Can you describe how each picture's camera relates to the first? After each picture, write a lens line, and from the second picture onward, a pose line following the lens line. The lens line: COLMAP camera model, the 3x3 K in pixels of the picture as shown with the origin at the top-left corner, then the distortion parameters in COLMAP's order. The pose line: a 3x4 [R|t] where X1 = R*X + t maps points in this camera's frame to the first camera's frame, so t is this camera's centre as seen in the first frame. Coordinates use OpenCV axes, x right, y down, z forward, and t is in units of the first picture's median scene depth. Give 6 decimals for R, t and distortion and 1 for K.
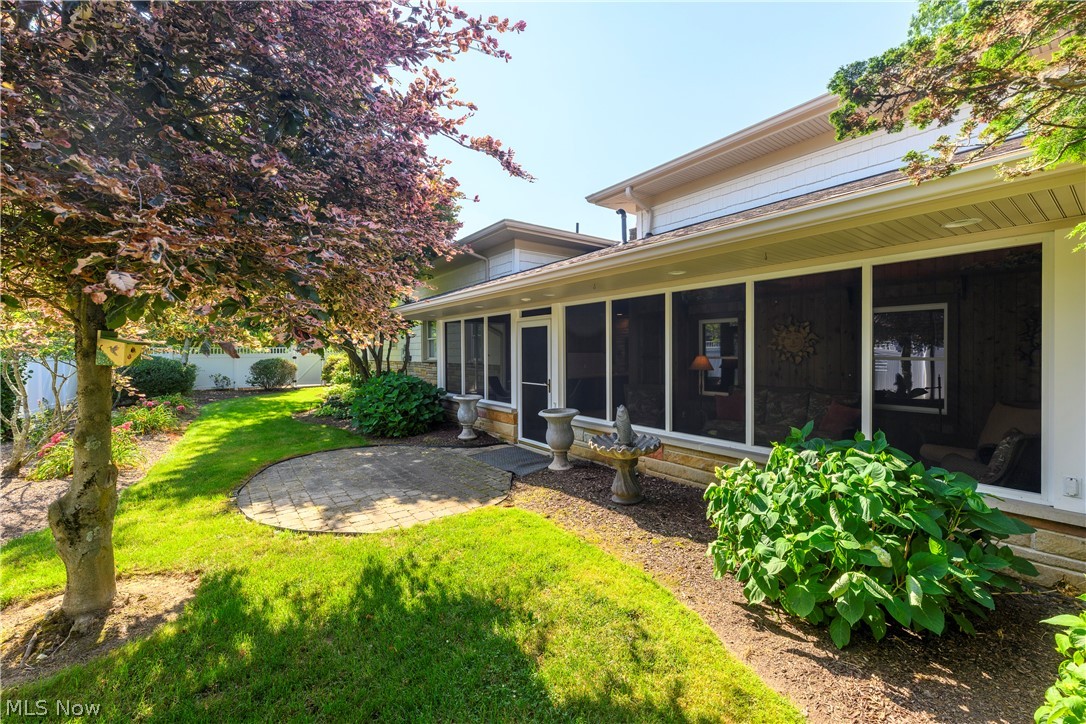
lens RADIAL K [[430.6, 0, 539.7], [0, 430.6, 356.5], [0, 0, 1]] dist [-0.000731, 0.000493]
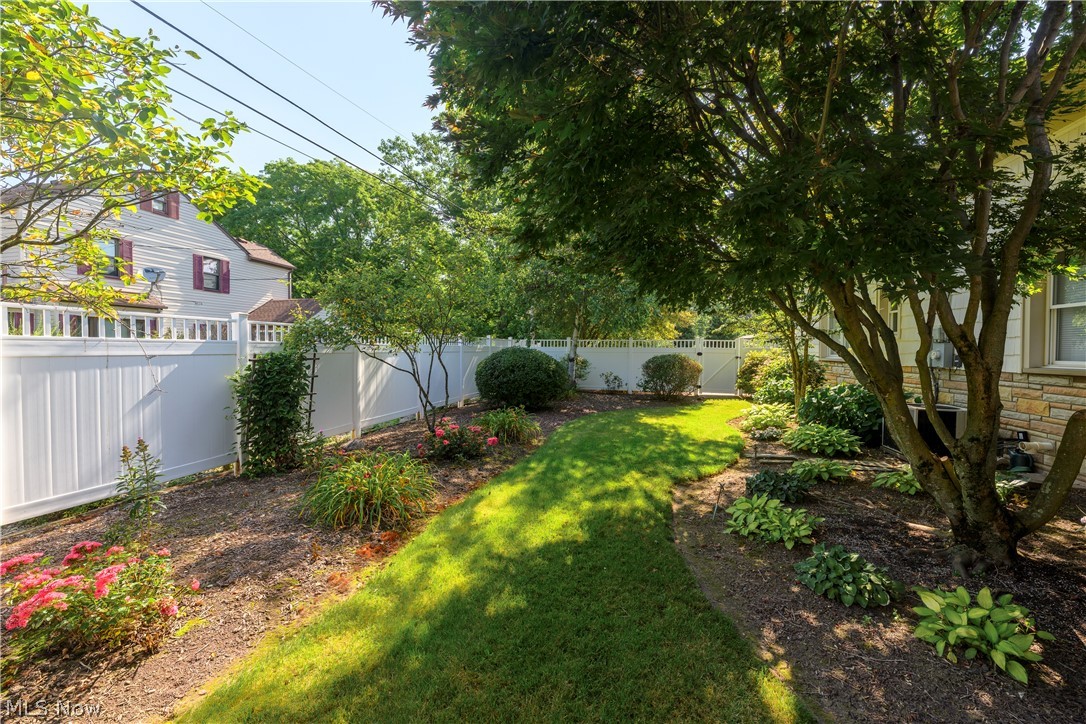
lens RADIAL K [[430.6, 0, 540.7], [0, 430.6, 357.2], [0, 0, 1]] dist [-0.000731, 0.000493]
pose [[0.634932, 0.027778, -0.772069, -0.219007], [-0.019764, 0.999610, 0.019711, 0.000004], [0.772315, 0.002745, 0.635233, 0.403870]]
